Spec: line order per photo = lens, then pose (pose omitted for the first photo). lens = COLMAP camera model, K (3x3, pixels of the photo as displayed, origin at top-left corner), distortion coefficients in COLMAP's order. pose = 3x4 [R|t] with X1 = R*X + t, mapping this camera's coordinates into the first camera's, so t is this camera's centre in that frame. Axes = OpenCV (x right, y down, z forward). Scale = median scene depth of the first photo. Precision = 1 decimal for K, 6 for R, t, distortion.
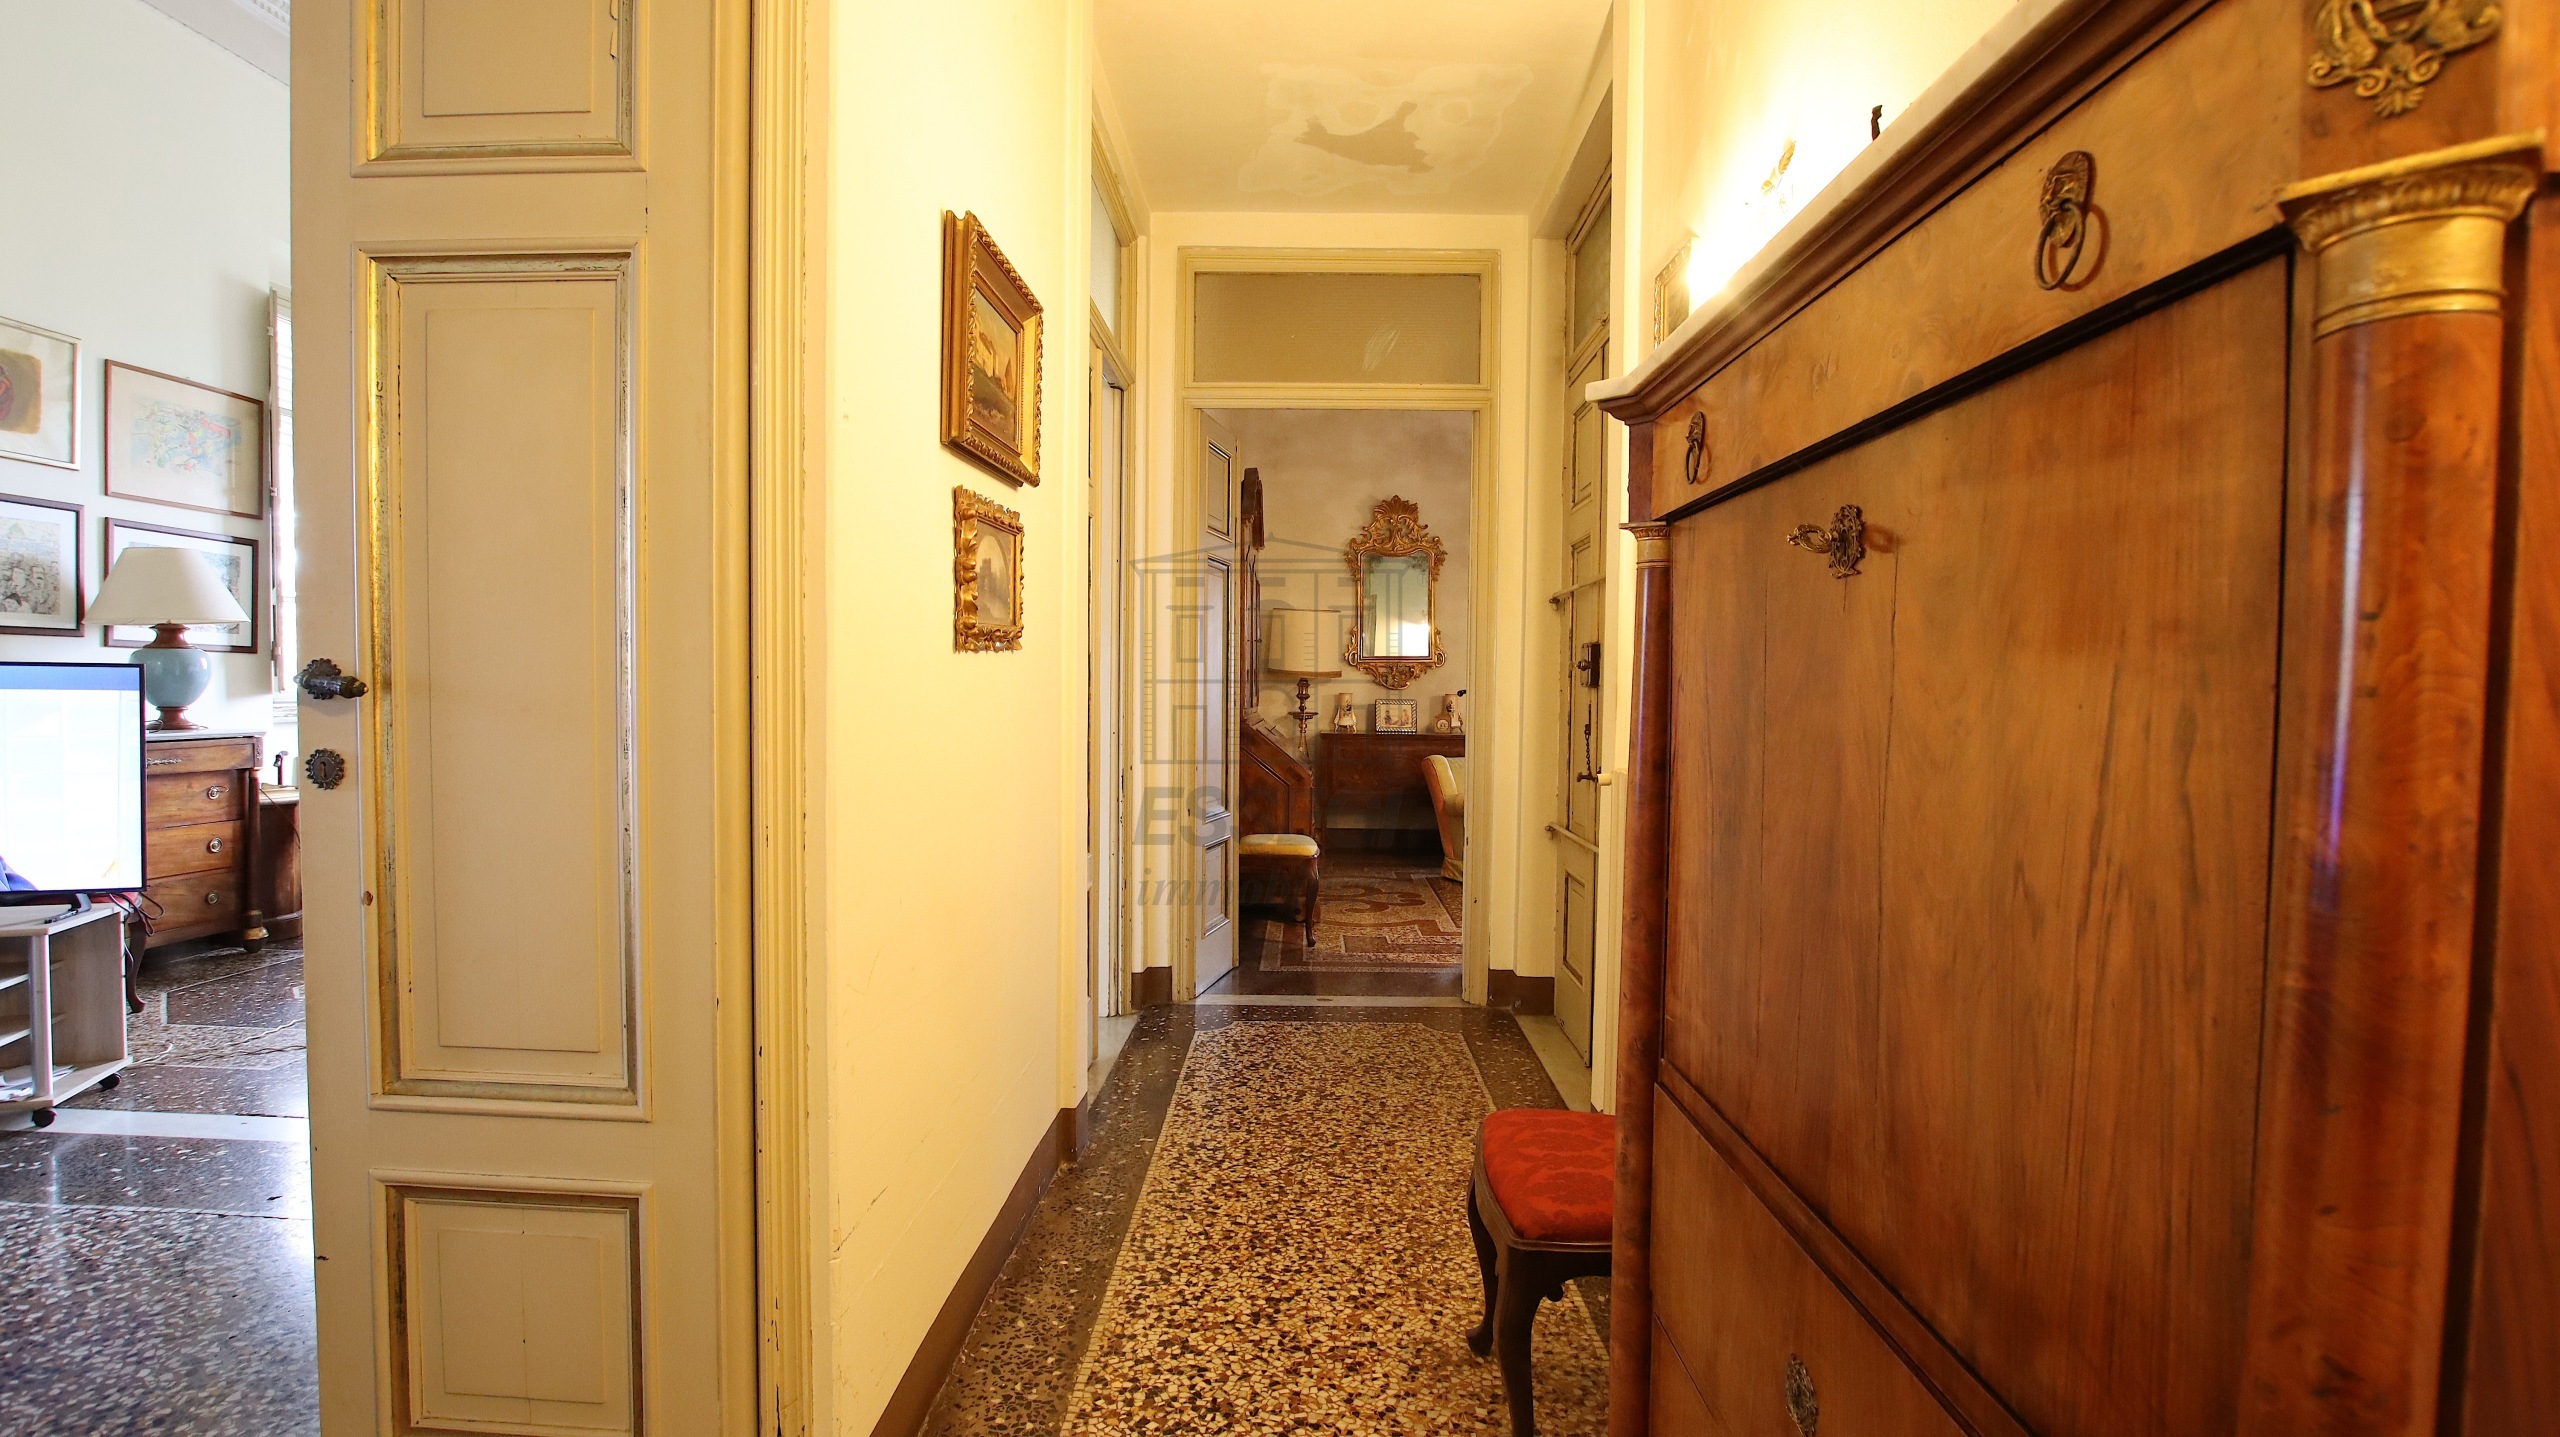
lens RADIAL K [[1198.4, 0, 1275.5], [0, 1198.4, 721.6], [0, 0, 1]] dist [-0.028947, 0.002040]
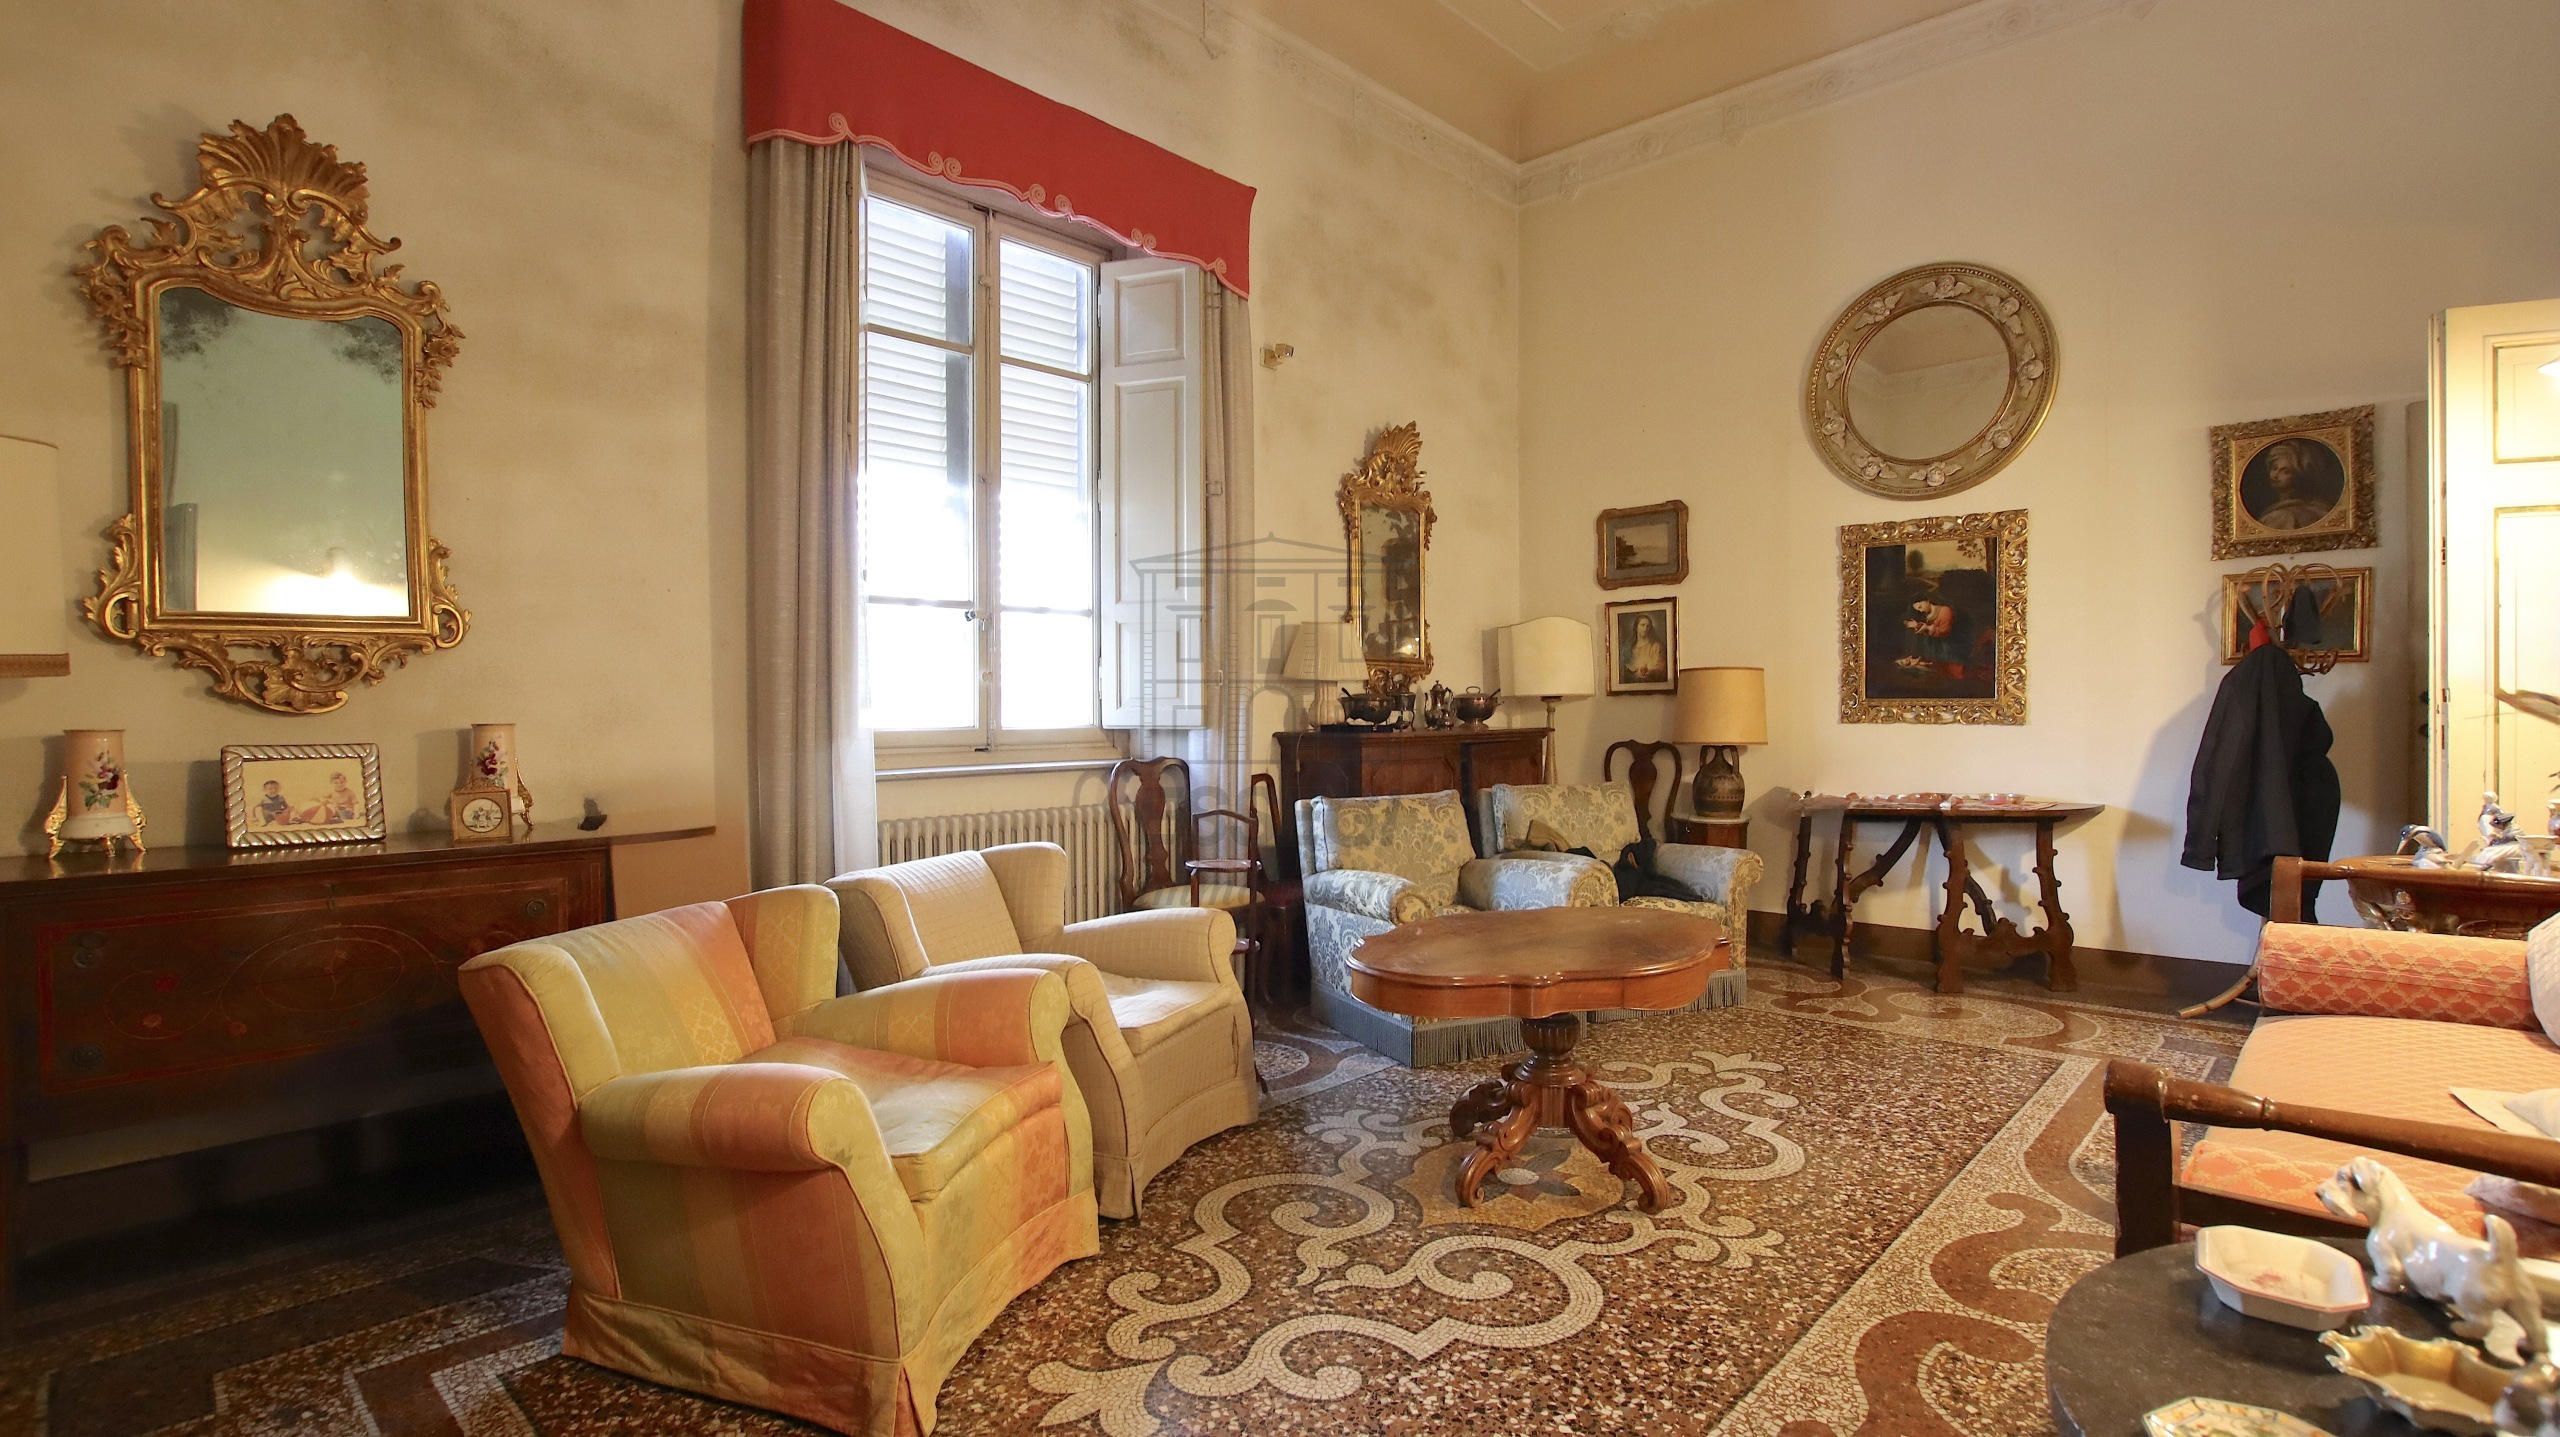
lens RADIAL K [[1198.4, 0, 1286.6], [0, 1198.4, 724.6], [0, 0, 1]] dist [-0.028947, 0.002040]
pose [[0.662302, -0.027115, 0.748746, 0.038328], [0.039371, 0.999224, 0.001360, -0.013647], [-0.748202, 0.028578, 0.662855, 0.582795]]
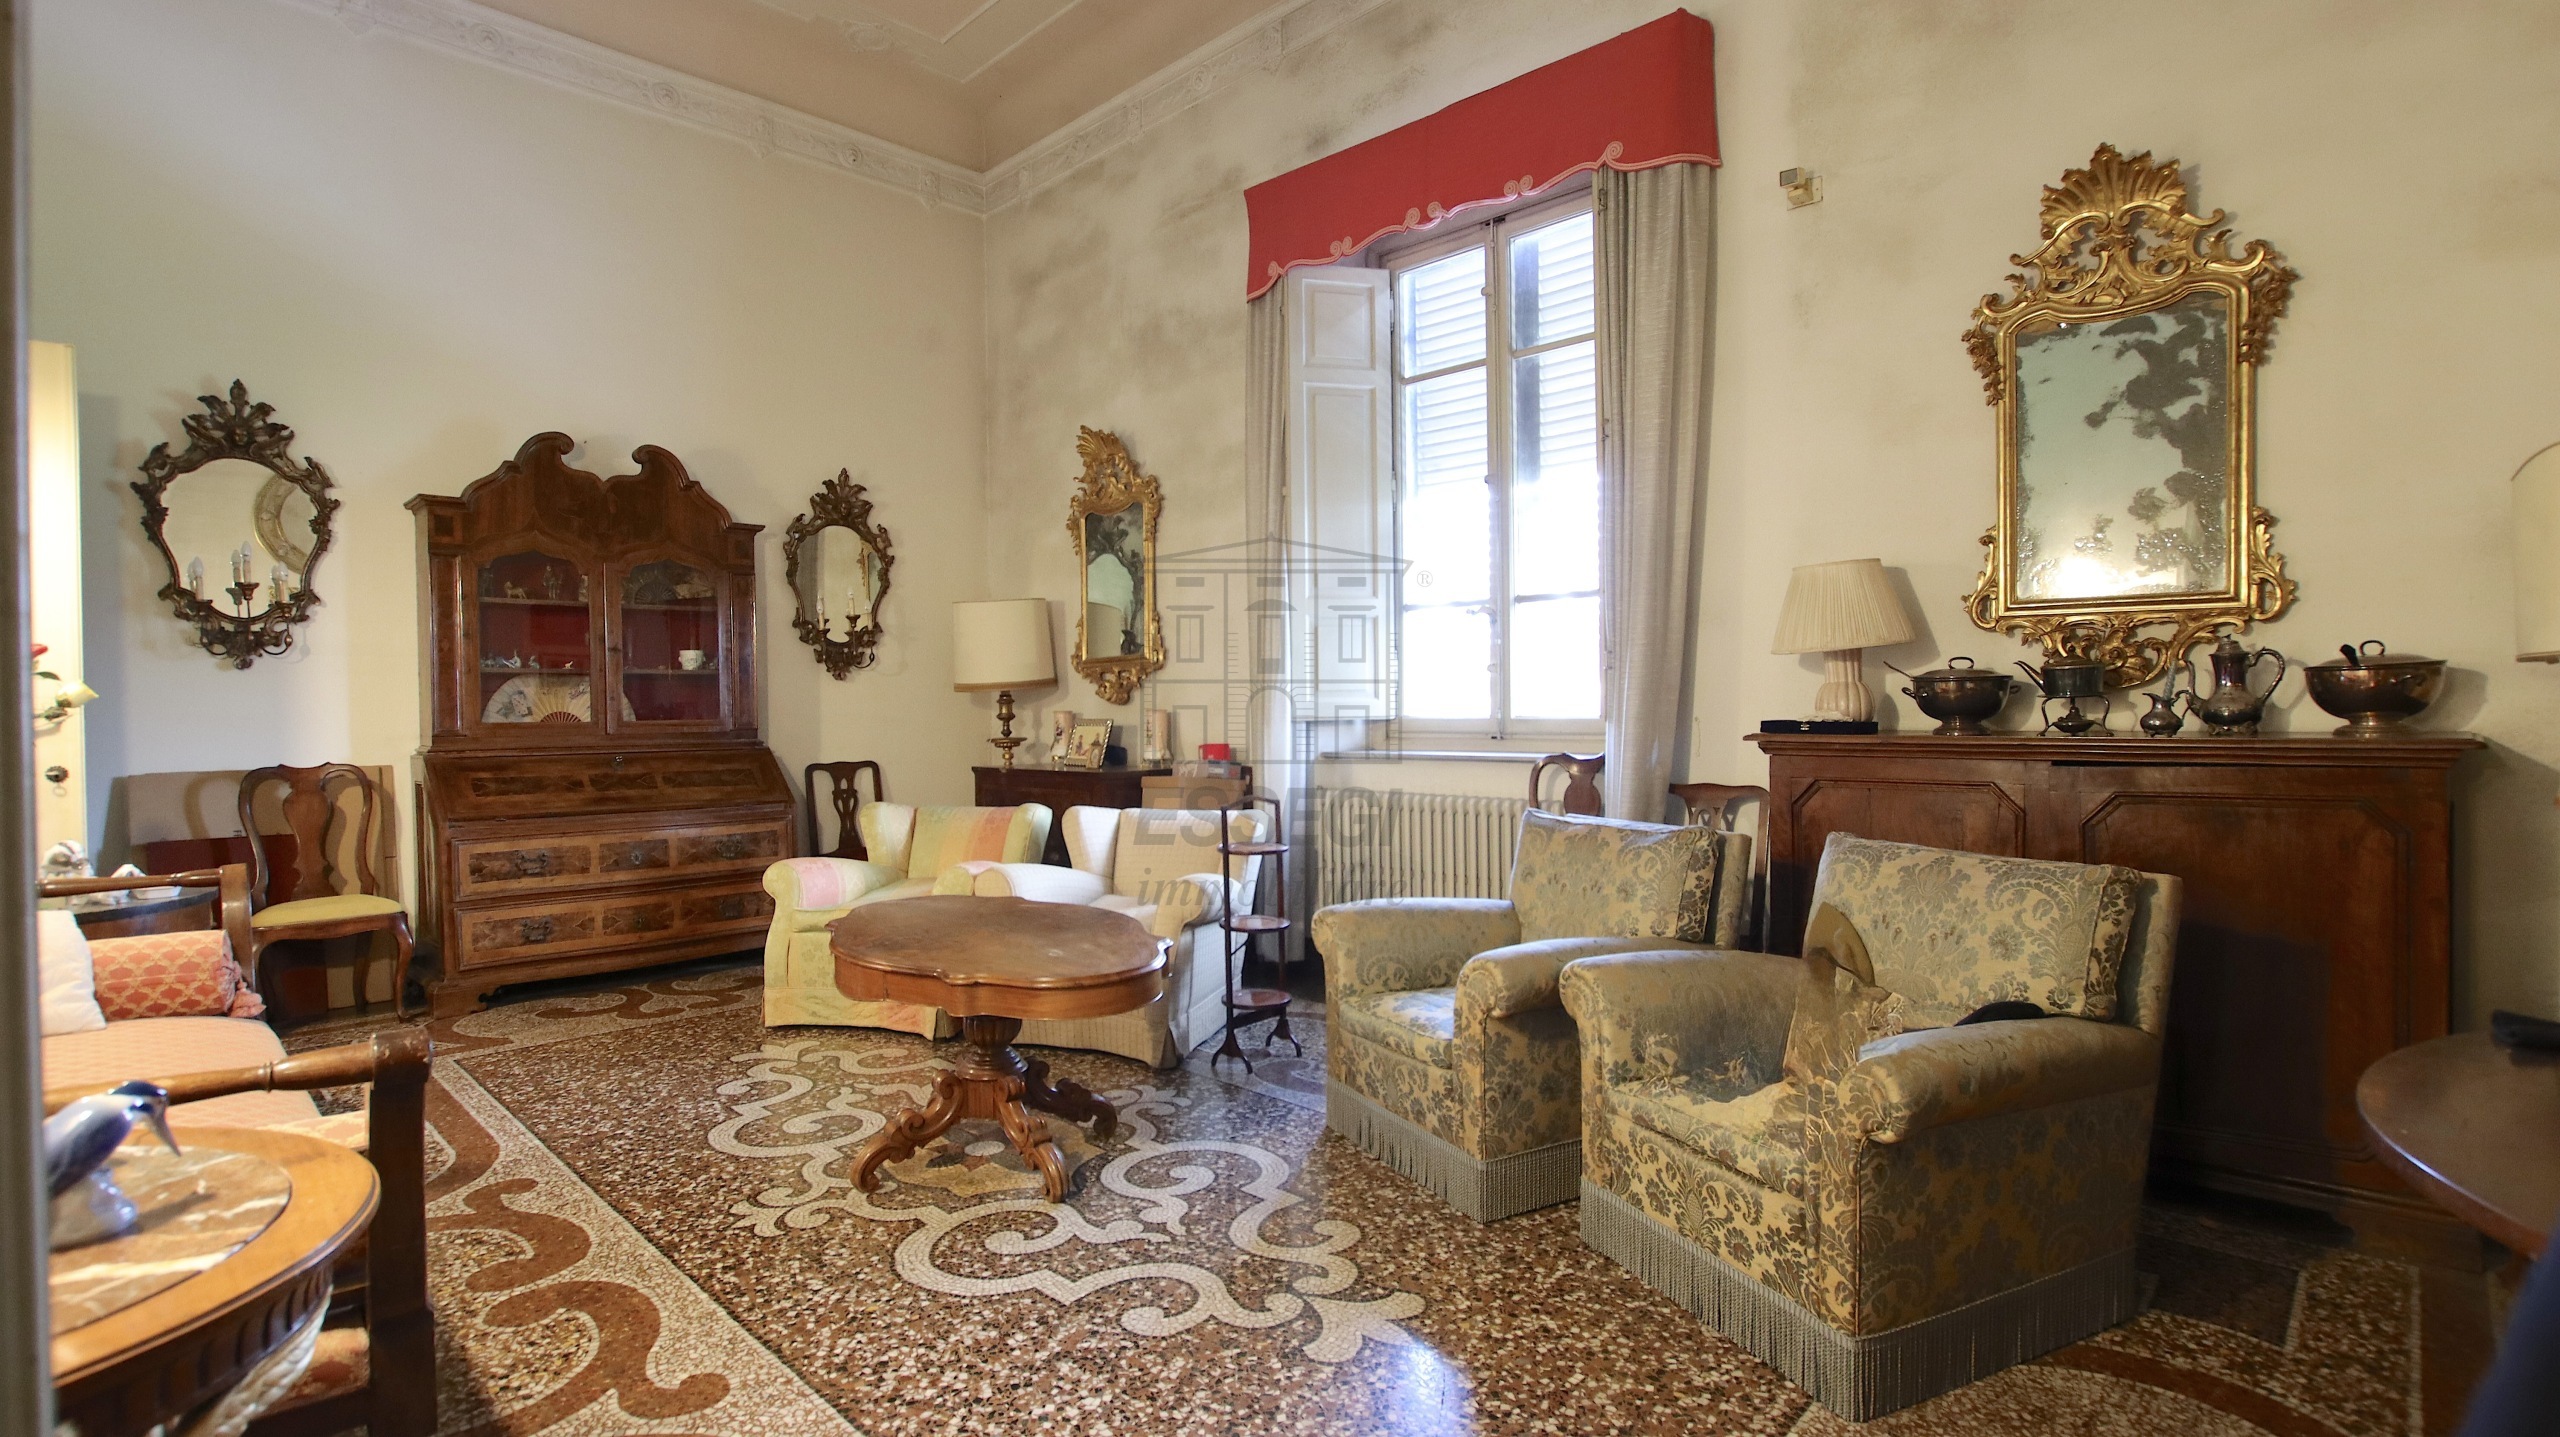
lens RADIAL K [[1198.4, 0, 1282.4], [0, 1198.4, 727.0], [0, 0, 1]] dist [-0.028947, 0.002040]
pose [[0.738801, -0.010835, -0.673836, 0.155835], [-0.002559, 0.999818, -0.018882, -0.011296], [0.673918, 0.015675, 0.738640, 0.577734]]
